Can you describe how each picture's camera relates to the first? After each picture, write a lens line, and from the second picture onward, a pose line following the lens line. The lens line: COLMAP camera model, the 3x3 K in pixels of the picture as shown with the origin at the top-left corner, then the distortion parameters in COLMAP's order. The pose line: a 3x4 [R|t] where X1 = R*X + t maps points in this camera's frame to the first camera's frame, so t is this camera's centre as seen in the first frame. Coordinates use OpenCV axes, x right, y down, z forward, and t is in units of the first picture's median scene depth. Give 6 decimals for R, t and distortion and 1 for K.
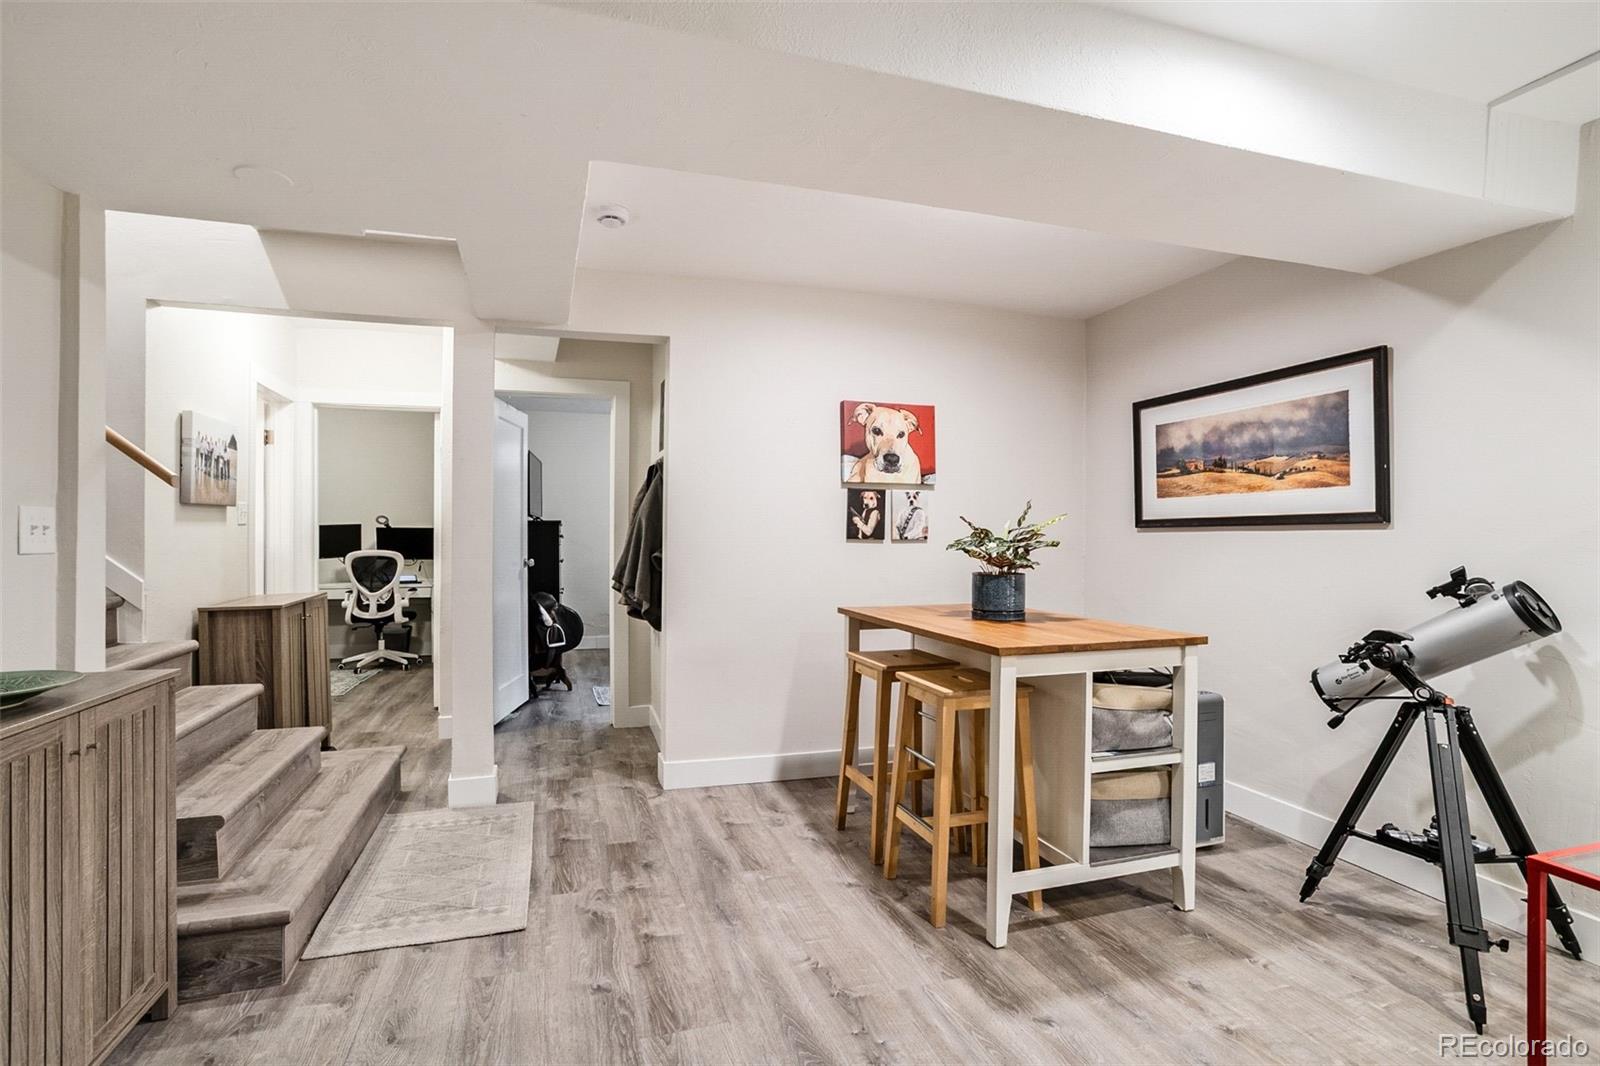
lens RADIAL K [[775.9, 0, 795.5], [0, 775.9, 533.6], [0, 0, 1]] dist [-0.004898, -0.000352]
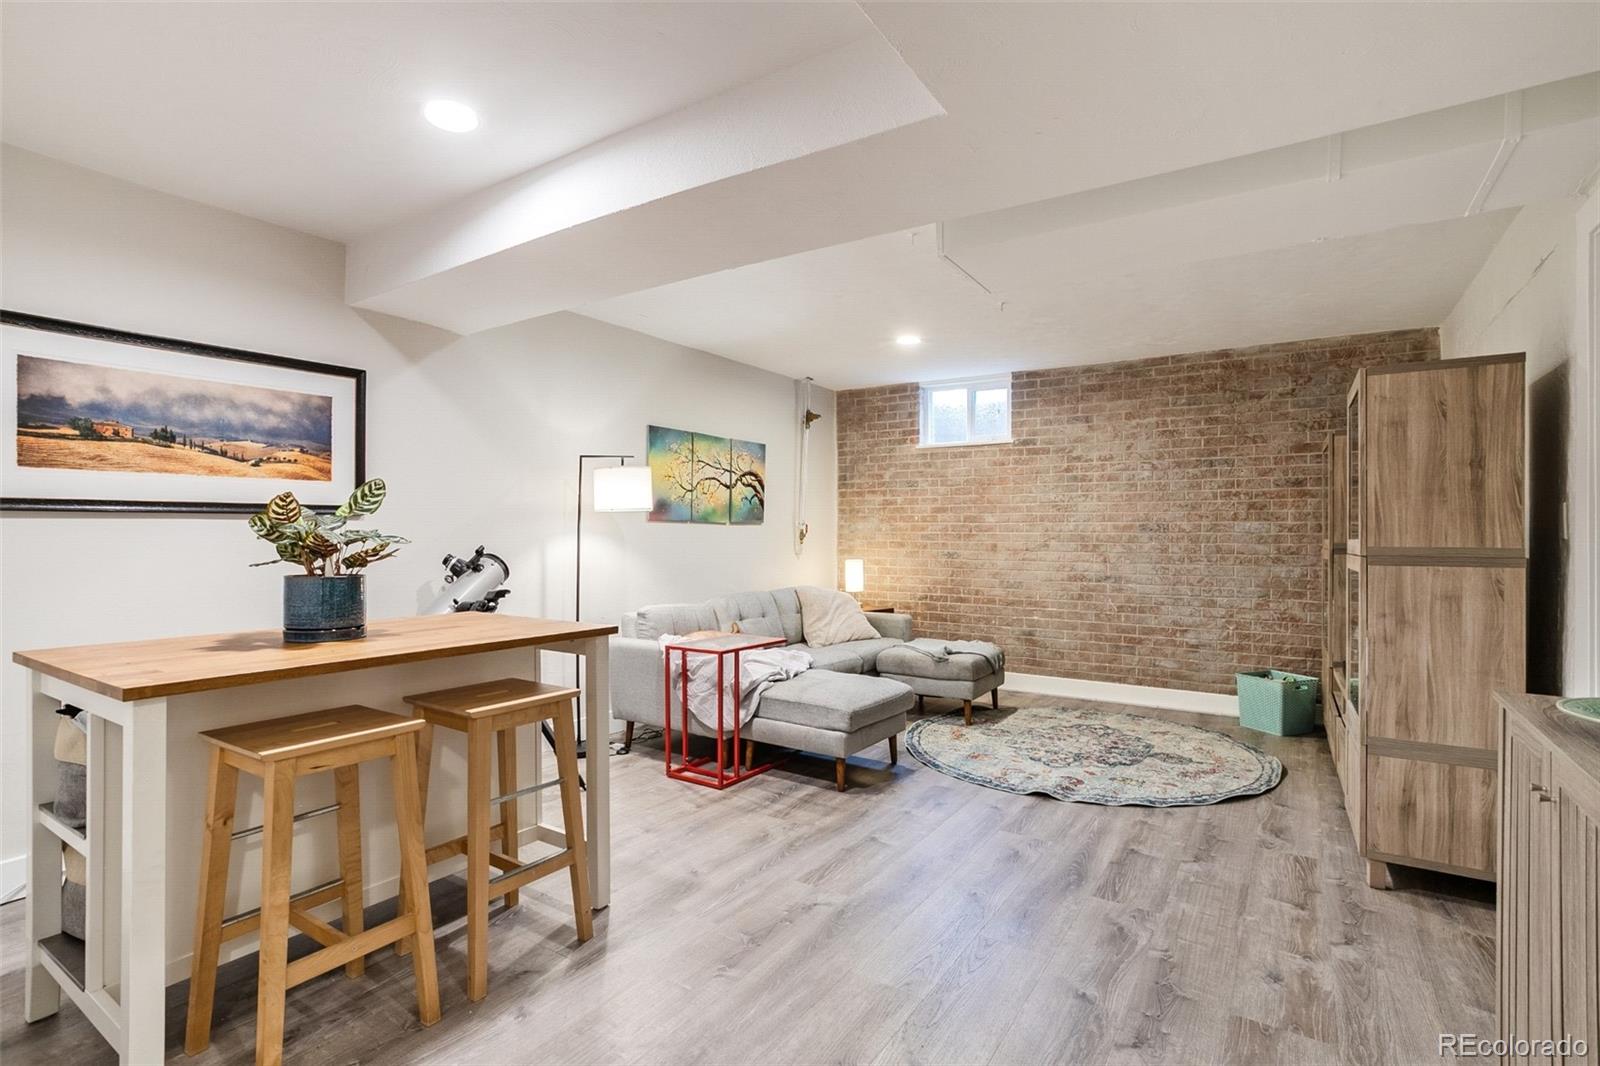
lens RADIAL K [[775.9, 0, 792.0], [0, 775.9, 533.8], [0, 0, 1]] dist [-0.004898, -0.000352]
pose [[-0.616748, -0.004729, 0.787146, -0.529962], [-0.005194, 0.999985, 0.001938, 0.008348], [-0.787143, -0.002893, -0.616763, 1.034996]]
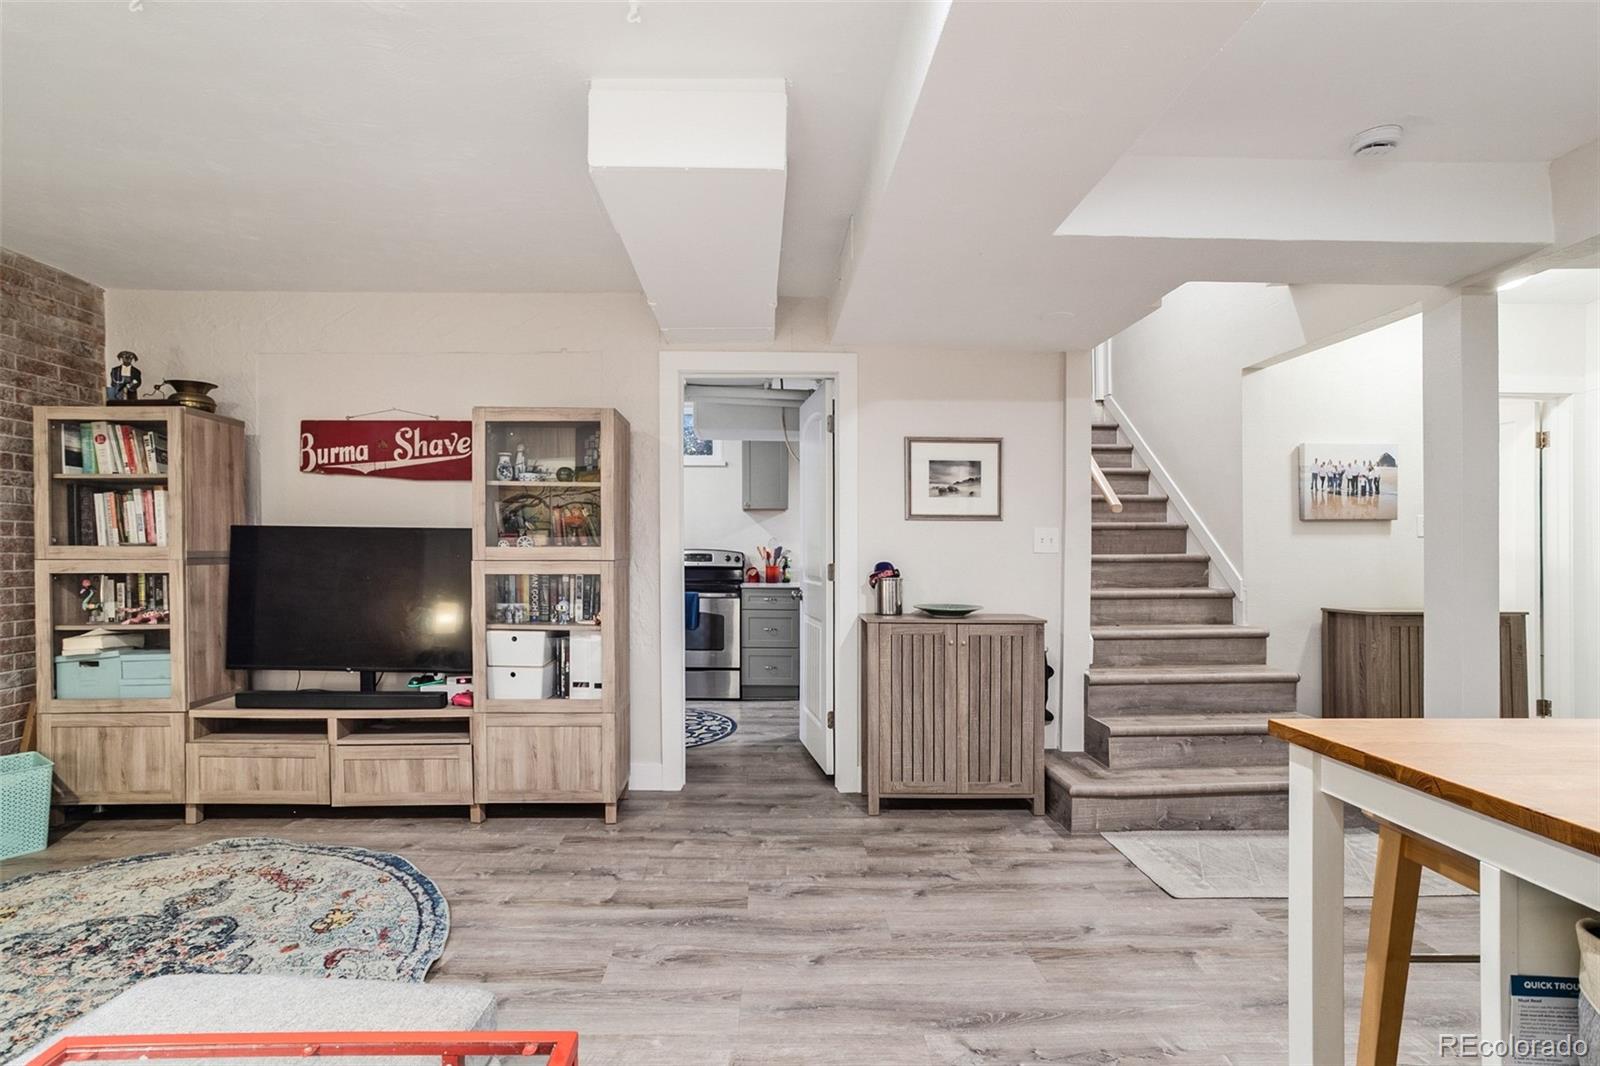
lens RADIAL K [[792.9, 0, 768.3], [0, 792.9, 546.0], [0, 0, 1]] dist [-0.005437, 0.000274]
pose [[-0.298626, -0.006792, -0.954346, 0.654441], [-0.006896, 0.999964, -0.004958, 0.014225], [0.954345, 0.005101, -0.298662, 0.568628]]
